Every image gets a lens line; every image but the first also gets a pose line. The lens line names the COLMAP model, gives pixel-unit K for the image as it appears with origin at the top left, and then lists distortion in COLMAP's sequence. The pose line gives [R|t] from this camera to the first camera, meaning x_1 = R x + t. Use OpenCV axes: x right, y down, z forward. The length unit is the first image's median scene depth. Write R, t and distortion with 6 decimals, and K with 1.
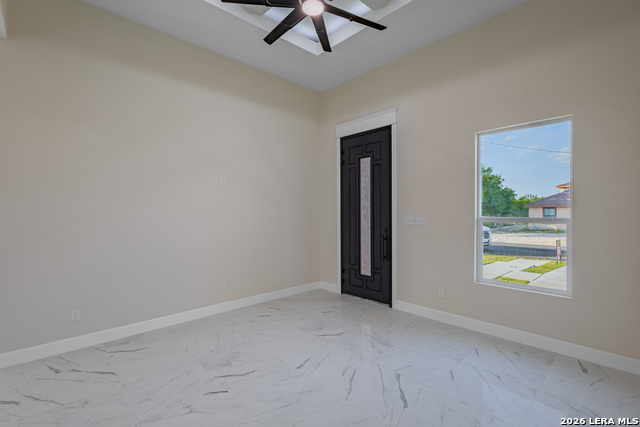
lens RADIAL K [[292.8, 0, 319.5], [0, 292.8, 212.8], [0, 0, 1]] dist [0.008460, -0.002333]
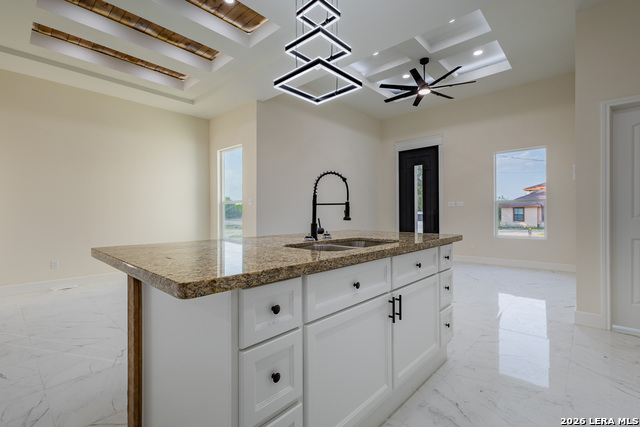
lens RADIAL K [[292.8, 0, 318.9], [0, 292.8, 214.0], [0, 0, 1]] dist [0.008460, -0.002333]
pose [[0.997331, -0.001971, 0.072984, -0.504099], [0.002379, 0.999982, -0.005503, 0.081386], [-0.072972, 0.005662, 0.997318, -0.531042]]
